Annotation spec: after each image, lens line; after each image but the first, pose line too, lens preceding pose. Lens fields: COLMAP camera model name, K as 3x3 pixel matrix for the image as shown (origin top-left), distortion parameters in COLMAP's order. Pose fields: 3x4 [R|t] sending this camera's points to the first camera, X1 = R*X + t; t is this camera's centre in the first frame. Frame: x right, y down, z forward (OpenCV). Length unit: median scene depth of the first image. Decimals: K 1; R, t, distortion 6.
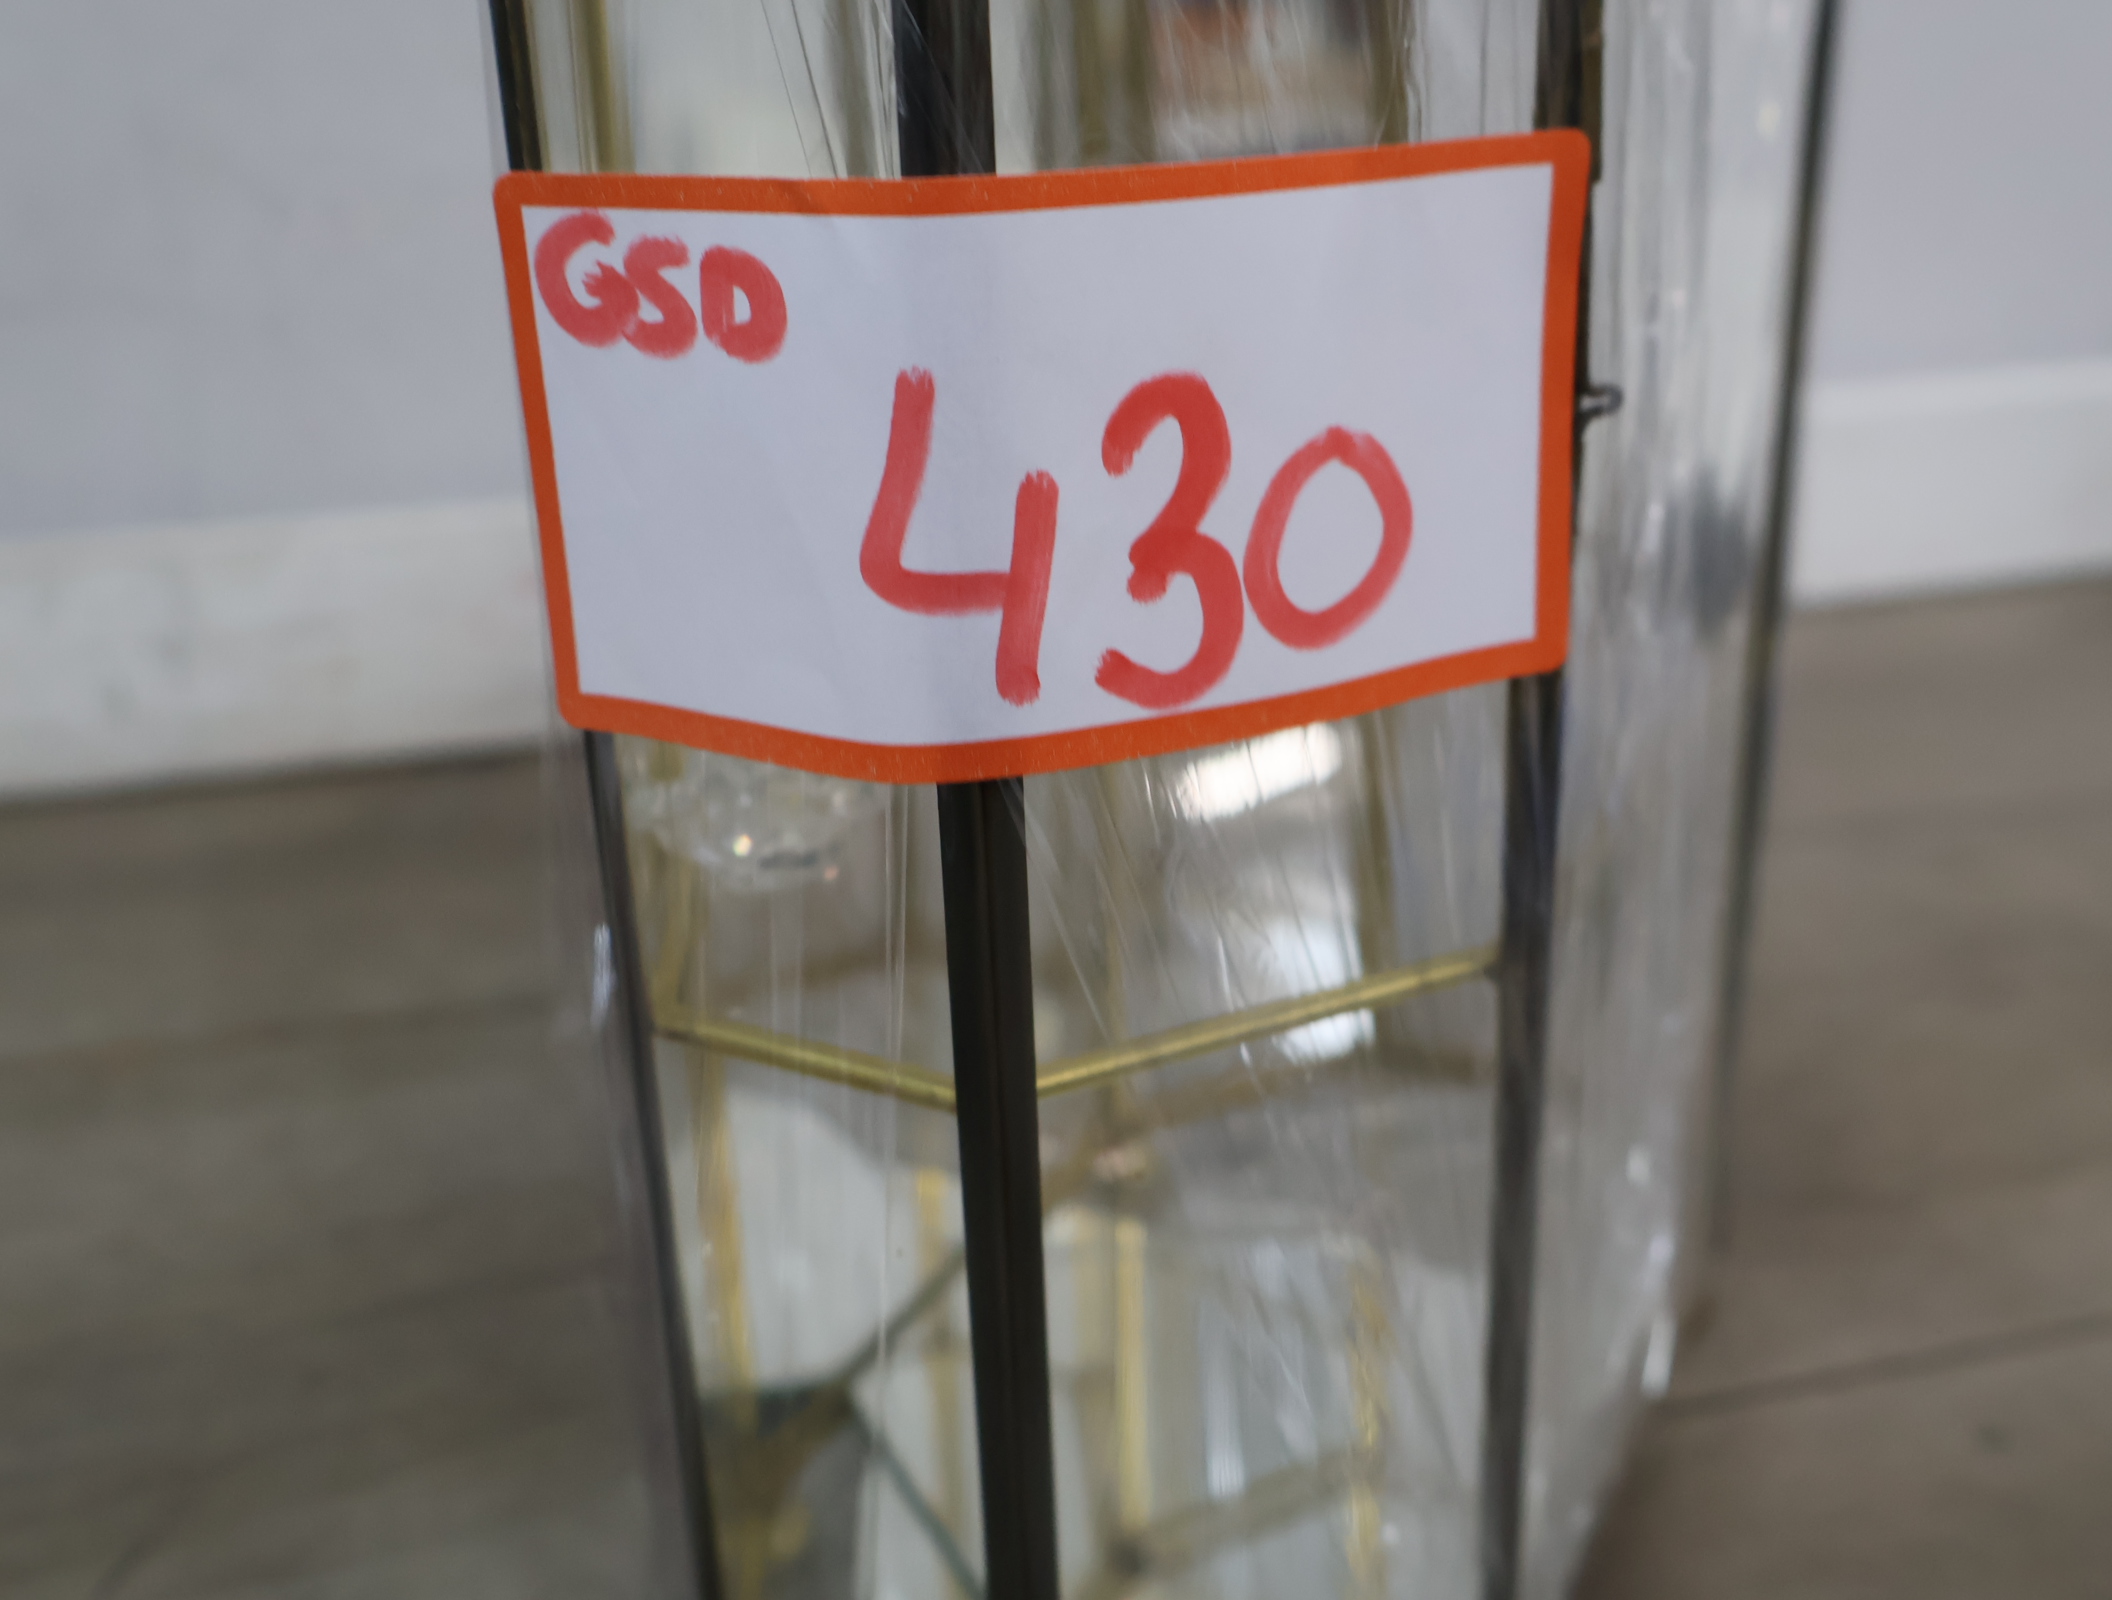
lens RADIAL K [[2146.6, 0, 1061.1], [0, 2146.6, 802.9], [0, 0, 1]] dist [0.007711, 0.002038]
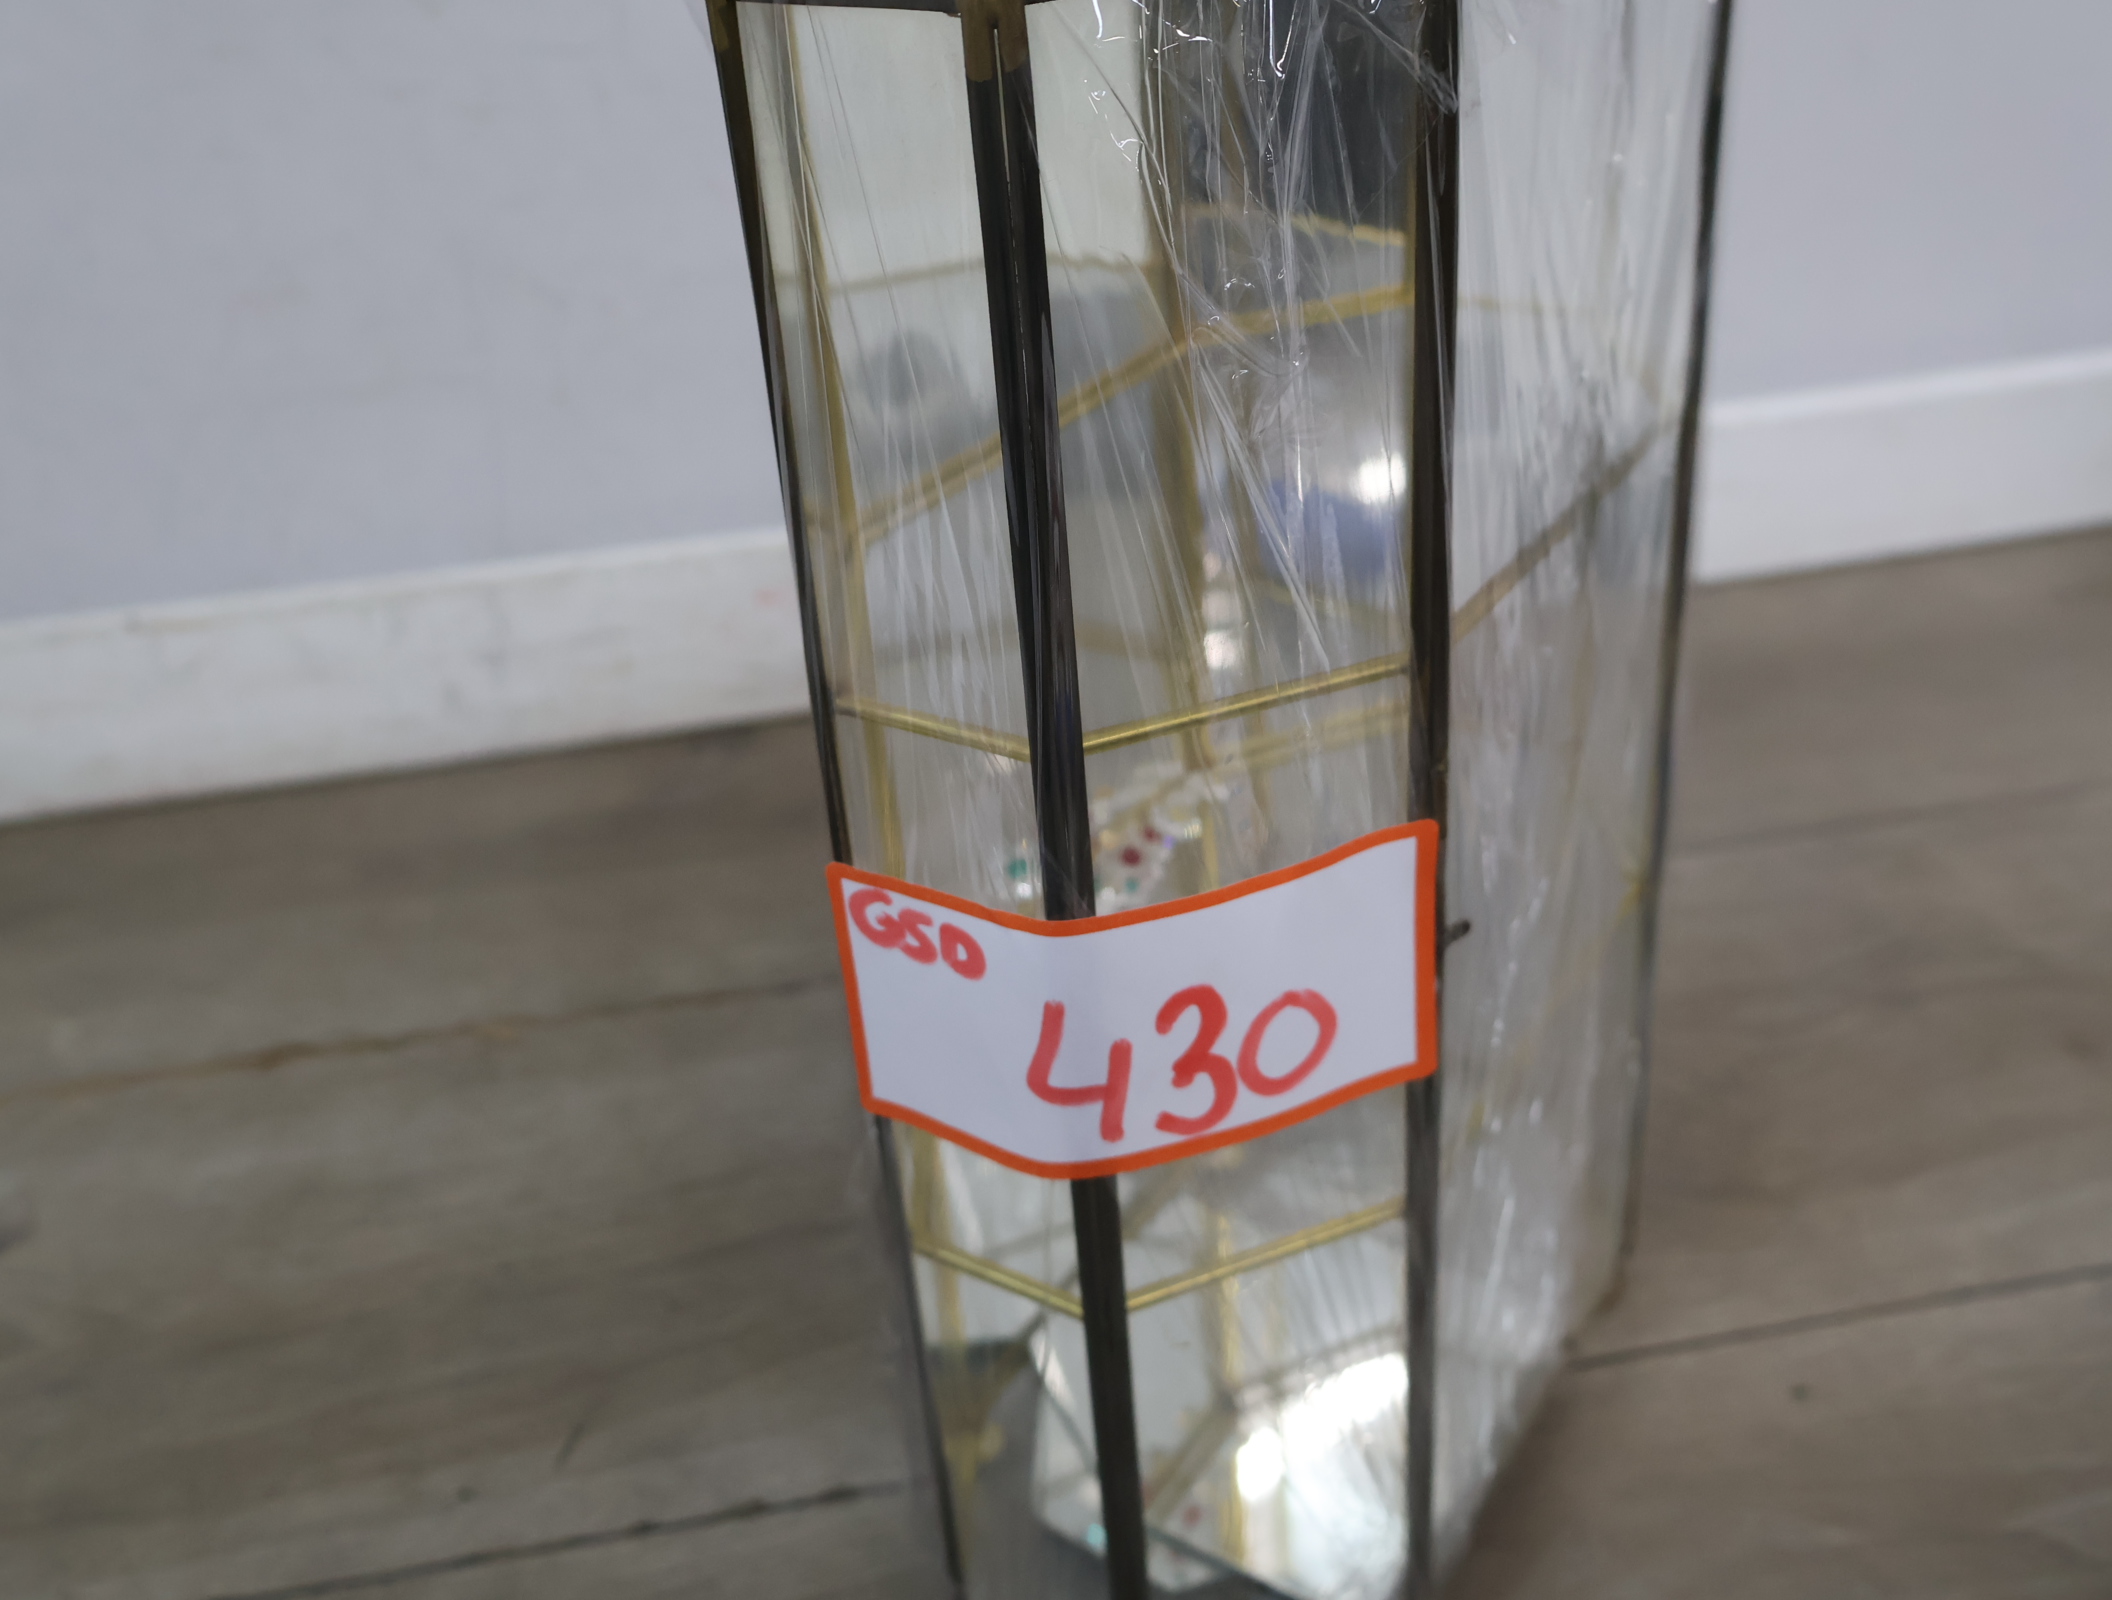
lens RADIAL K [[2146.6, 0, 1061.1], [0, 2146.6, 802.9], [0, 0, 1]] dist [0.007711, 0.002038]
pose [[0.996526, 0.005391, -0.083103, 0.085808], [0.008338, 0.986430, 0.163973, -0.623126], [0.082859, -0.164097, 0.982958, -0.755077]]
